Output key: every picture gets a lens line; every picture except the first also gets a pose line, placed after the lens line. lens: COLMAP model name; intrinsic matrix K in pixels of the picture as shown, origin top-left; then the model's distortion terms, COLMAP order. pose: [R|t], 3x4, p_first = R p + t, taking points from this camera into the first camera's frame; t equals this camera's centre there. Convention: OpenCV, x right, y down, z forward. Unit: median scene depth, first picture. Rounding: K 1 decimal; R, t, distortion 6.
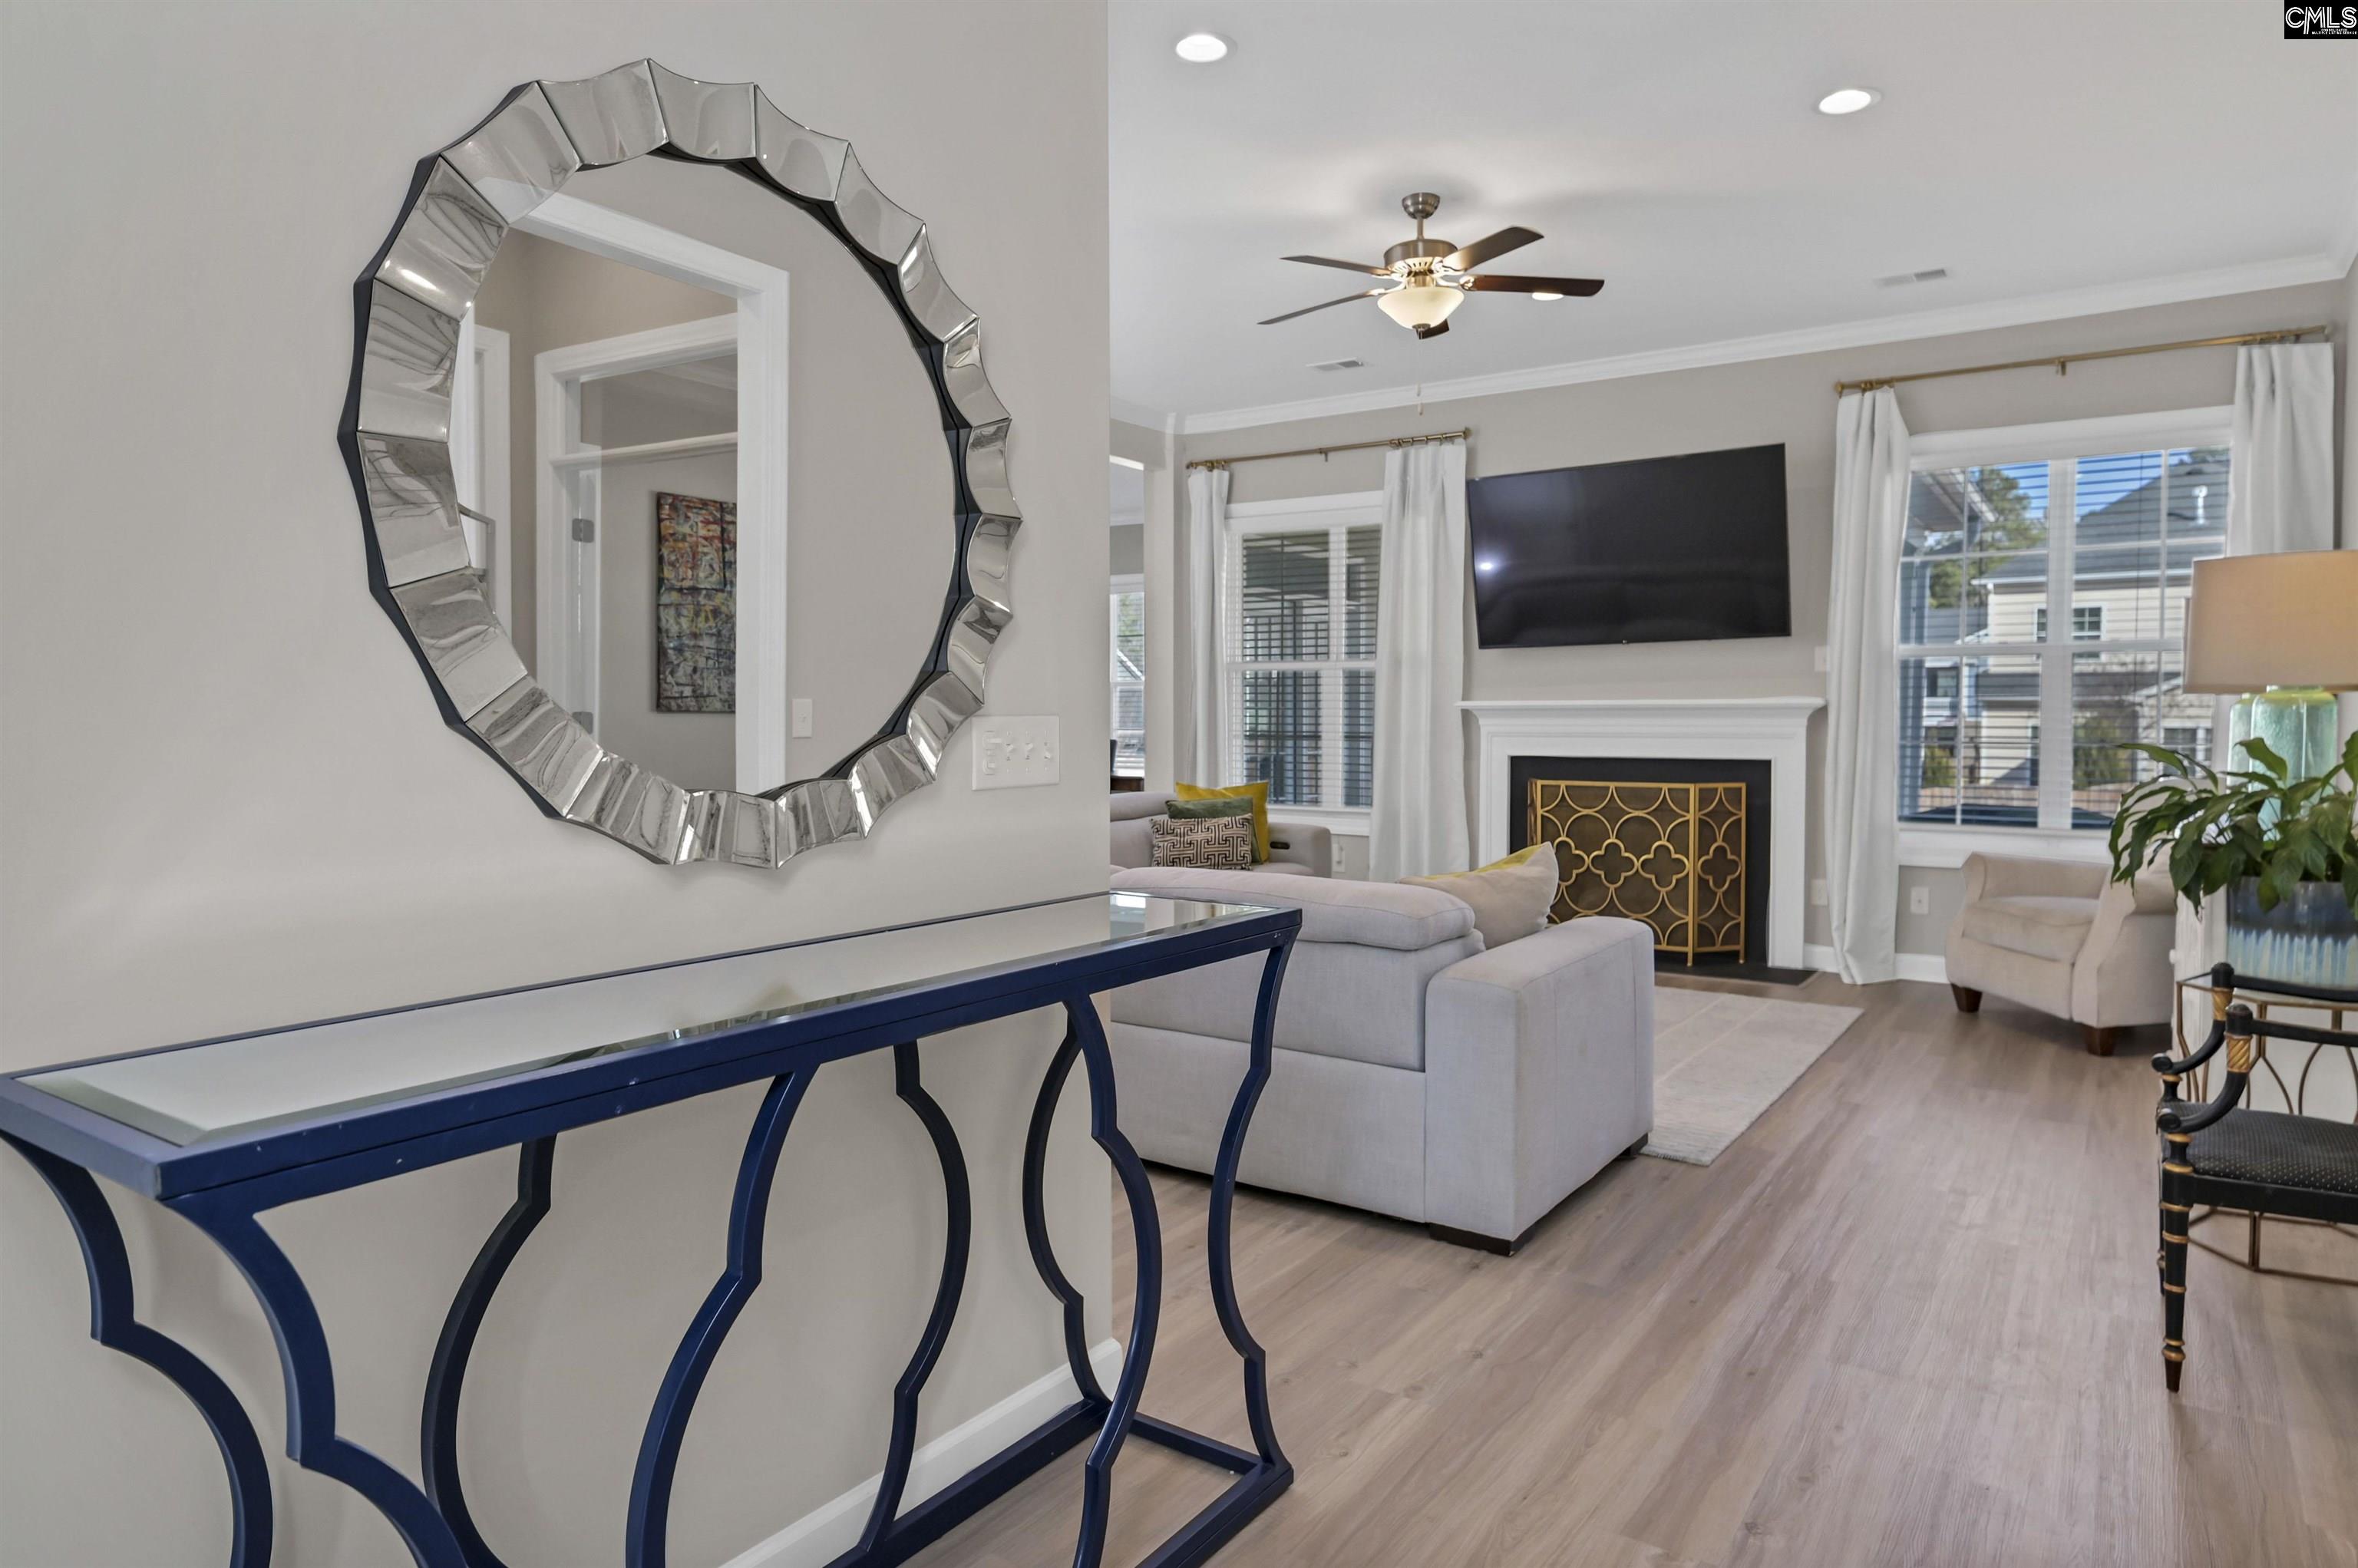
lens RADIAL K [[1425.7, 0, 1179.0], [0, 1425.7, 784.0], [0, 0, 1]] dist [0.007235, 0.000673]
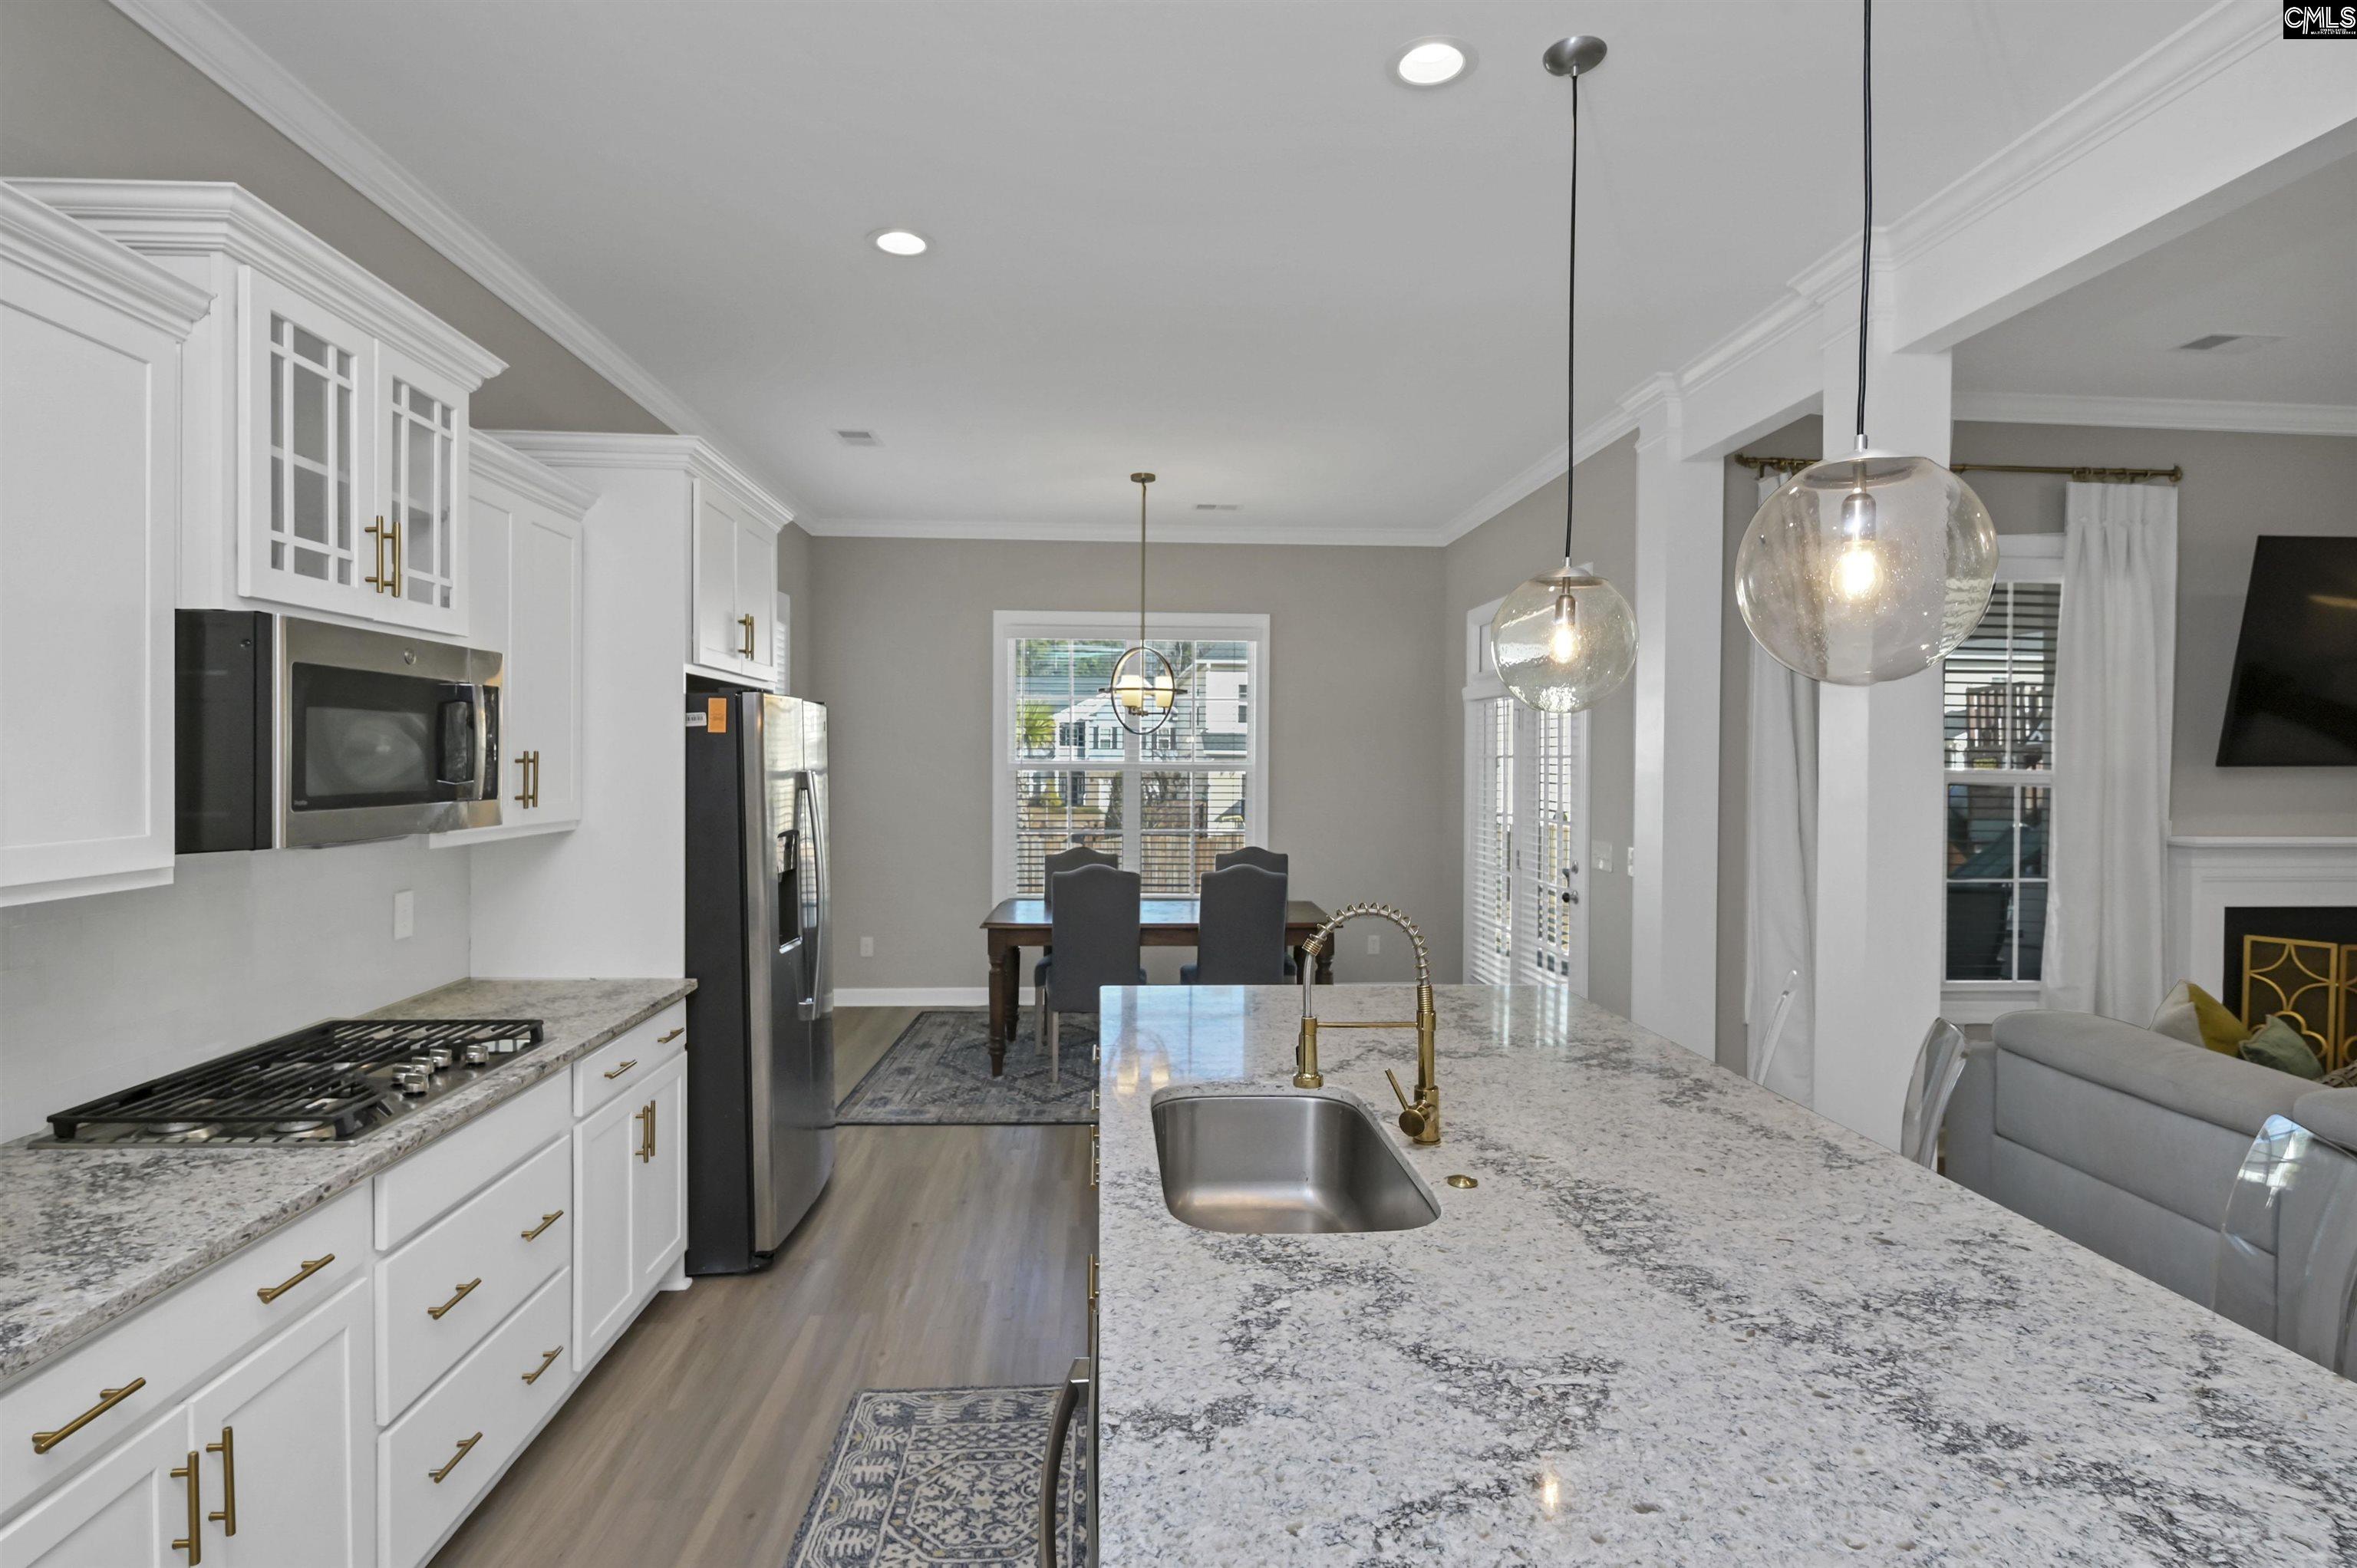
lens RADIAL K [[1216.0, 0, 1178.5], [0, 1216.0, 784.0], [0, 0, 1]] dist [0.000989, -0.000487]
pose [[0.787736, -0.006752, 0.615976, -0.685917], [0.020140, 0.999688, -0.014798, -0.097951], [-0.615684, 0.024062, 0.787626, 0.942718]]
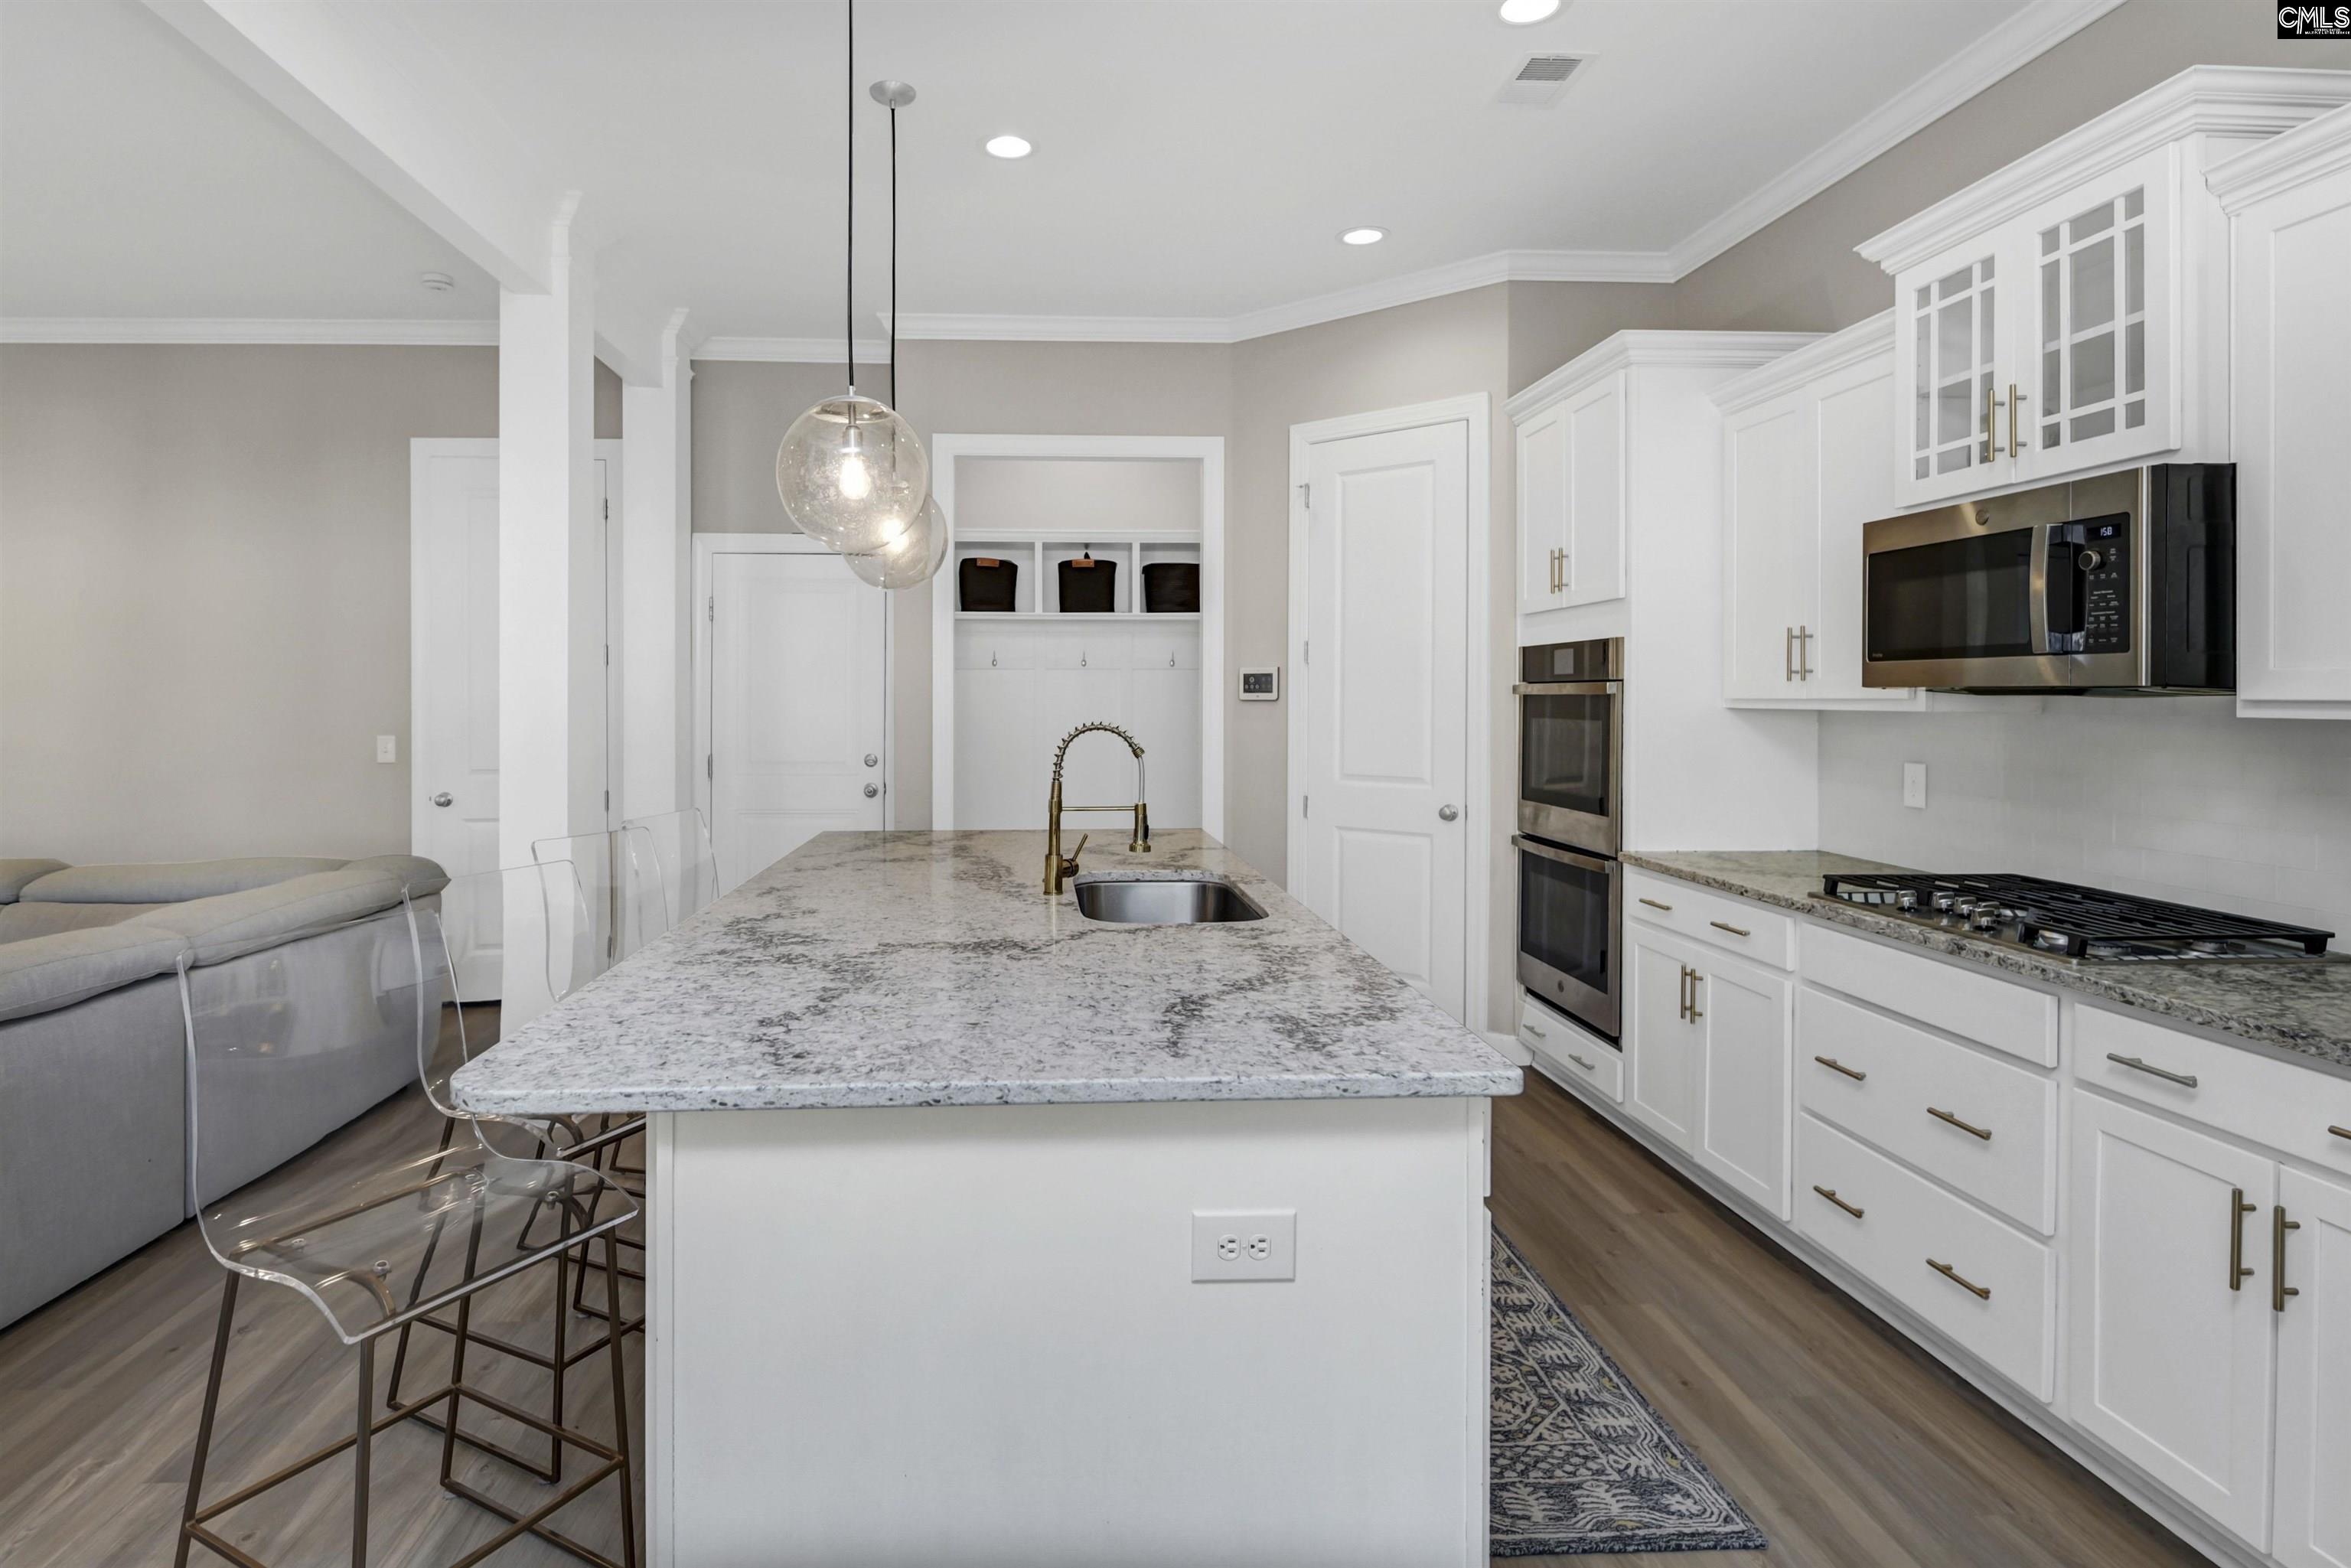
lens RADIAL K [[1225.1, 0, 1093.4], [0, 1225.1, 706.2], [0, 0, 1]] dist [-0.004284, -0.000563]
pose [[-0.797633, 0.005135, -0.603122, -0.197577], [-0.028932, 0.998487, 0.046764, -0.096485], [0.602449, 0.054750, -0.796277, 1.498242]]
